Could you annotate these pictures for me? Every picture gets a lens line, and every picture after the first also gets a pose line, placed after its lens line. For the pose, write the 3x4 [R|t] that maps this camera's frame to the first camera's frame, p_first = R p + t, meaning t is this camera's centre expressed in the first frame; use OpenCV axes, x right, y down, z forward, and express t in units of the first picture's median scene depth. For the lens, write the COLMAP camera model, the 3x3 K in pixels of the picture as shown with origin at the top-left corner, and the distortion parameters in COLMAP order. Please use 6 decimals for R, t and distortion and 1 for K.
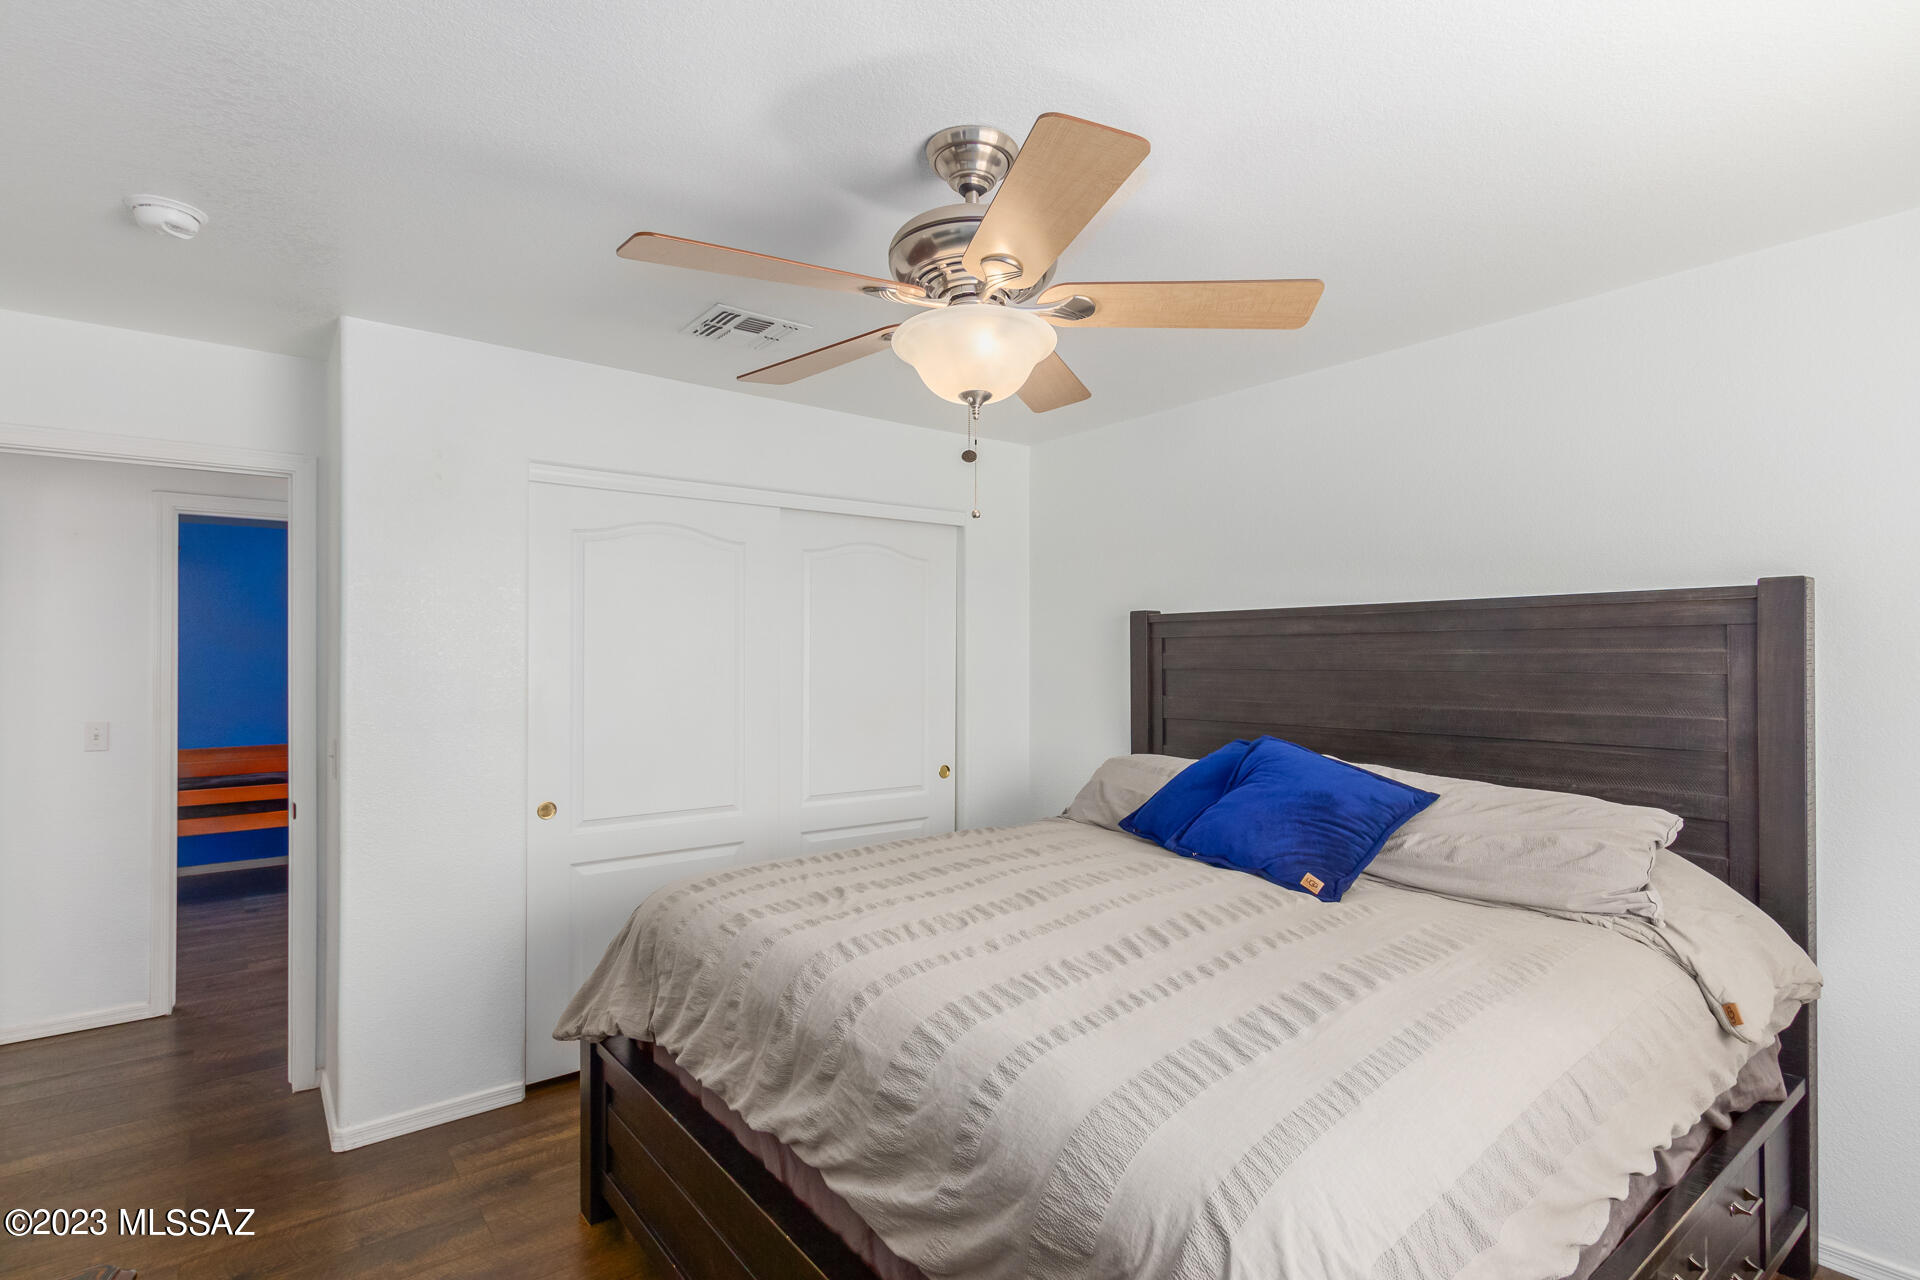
lens RADIAL K [[942.6, 0, 977.4], [0, 942.6, 648.3], [0, 0, 1]] dist [0.010800, -0.000240]
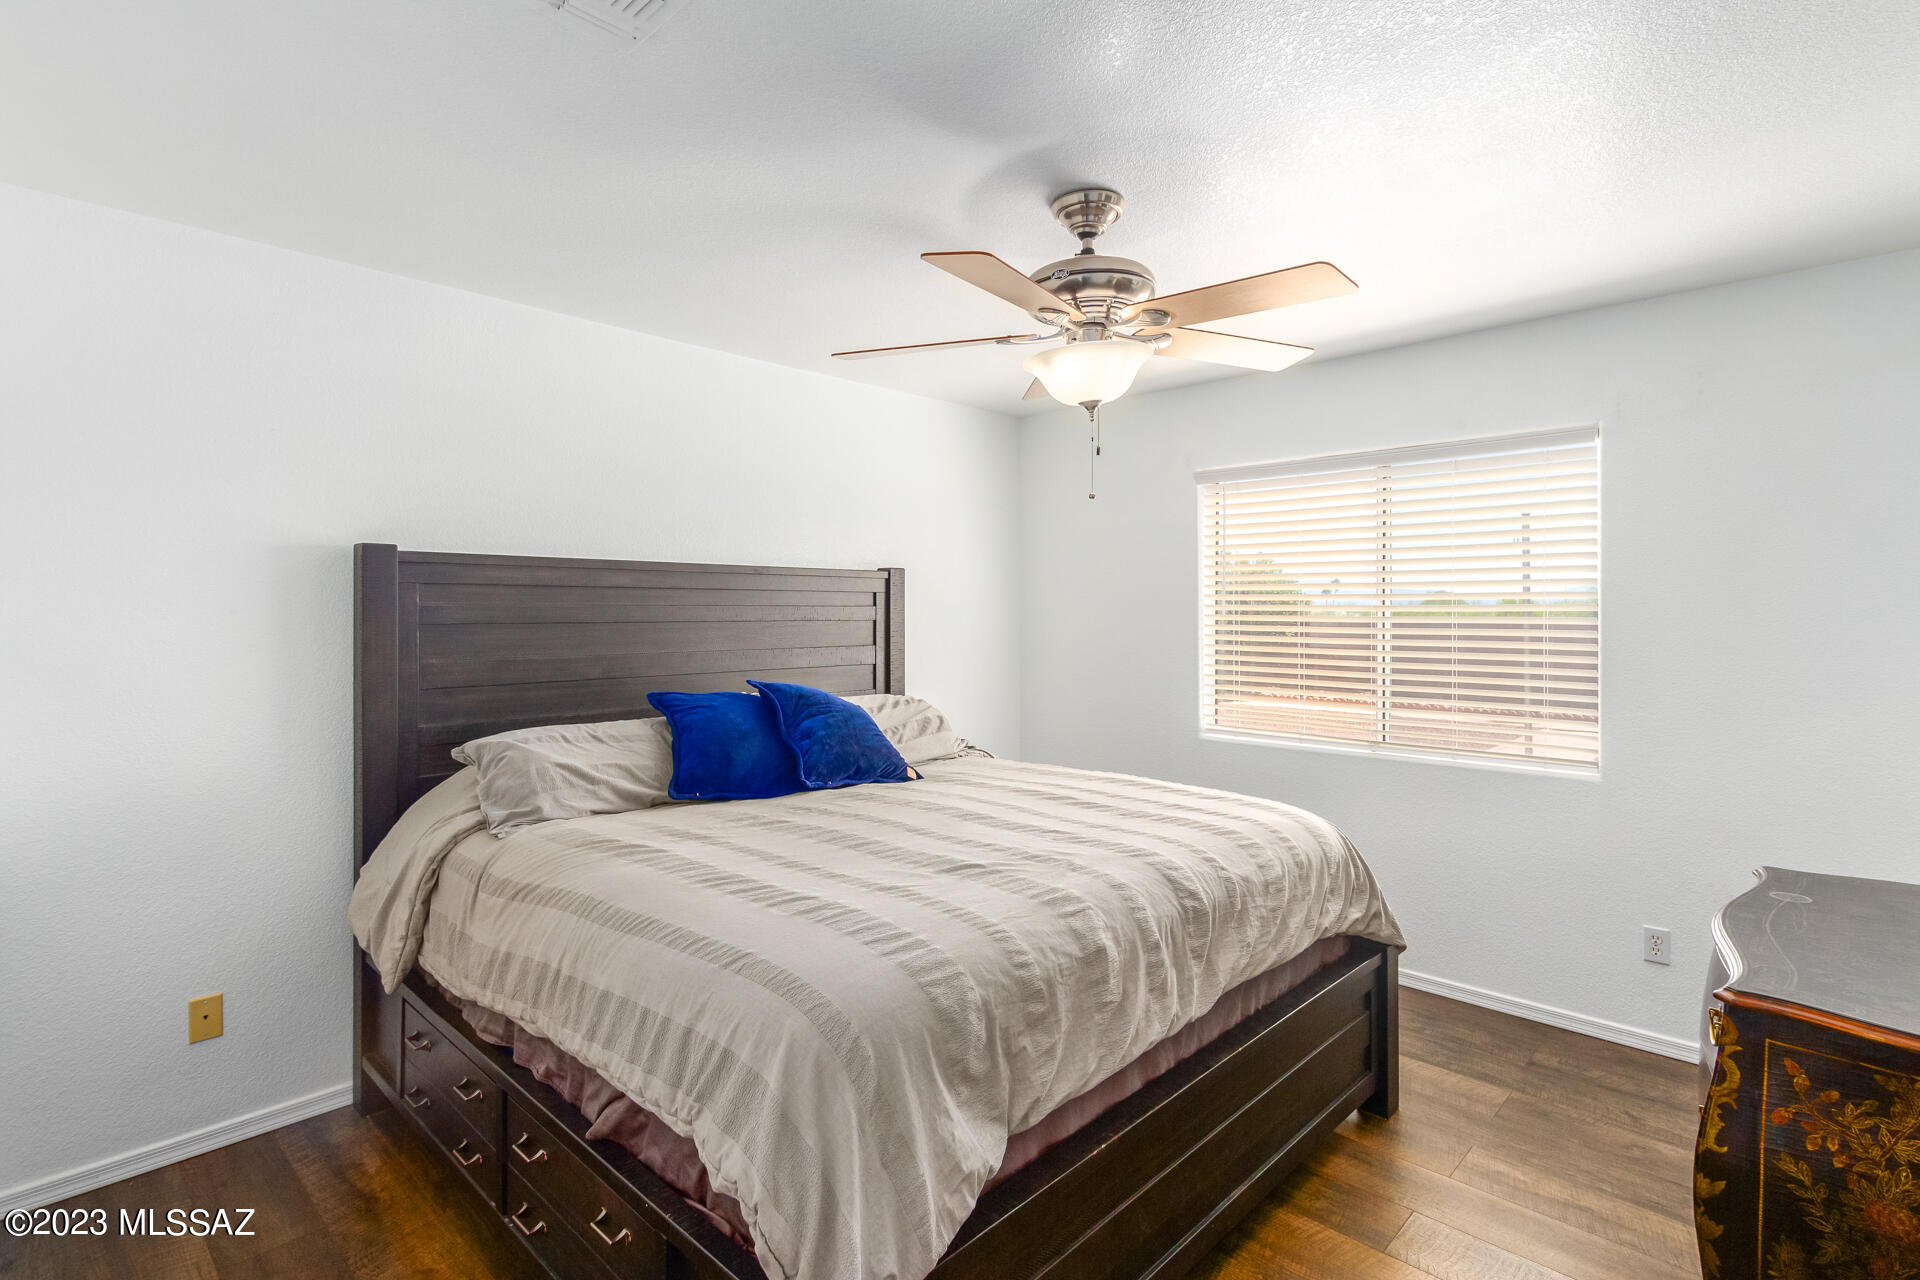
lens RADIAL K [[942.6, 0, 976.3], [0, 942.6, 623.9], [0, 0, 1]] dist [0.010800, -0.000240]
pose [[-0.138170, -0.009536, 0.990363, -0.962727], [-0.009638, 0.999919, 0.008283, 0.017812], [-0.990362, -0.008401, -0.138251, 1.039121]]
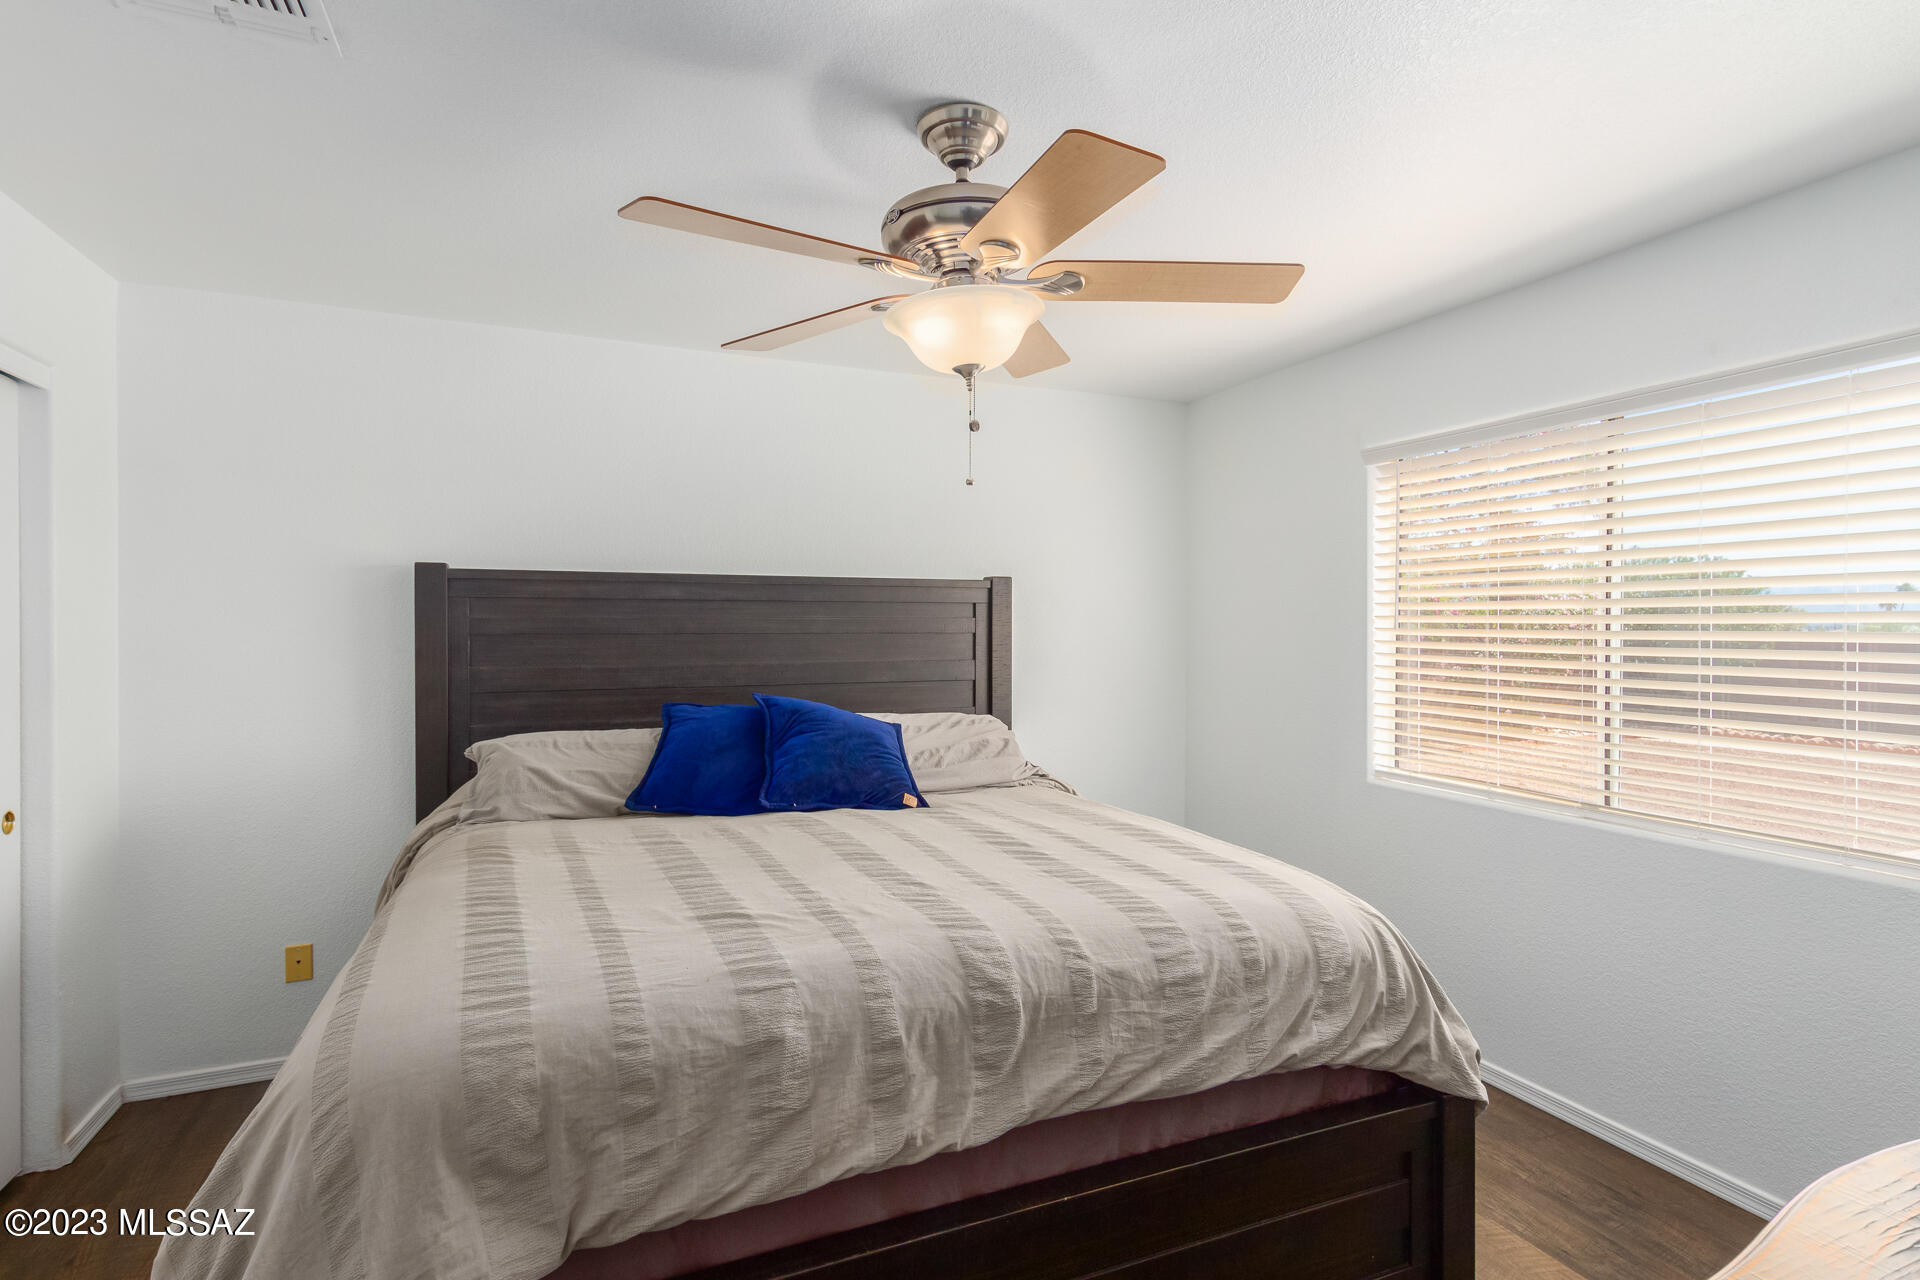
lens RADIAL K [[942.6, 0, 974.2], [0, 942.6, 645.4], [0, 0, 1]] dist [0.010800, -0.000240]
pose [[0.259873, -0.016817, 0.965496, -0.783943], [-0.011411, 0.999725, 0.020484, 0.015284], [-0.965575, -0.016340, 0.259610, 0.563811]]
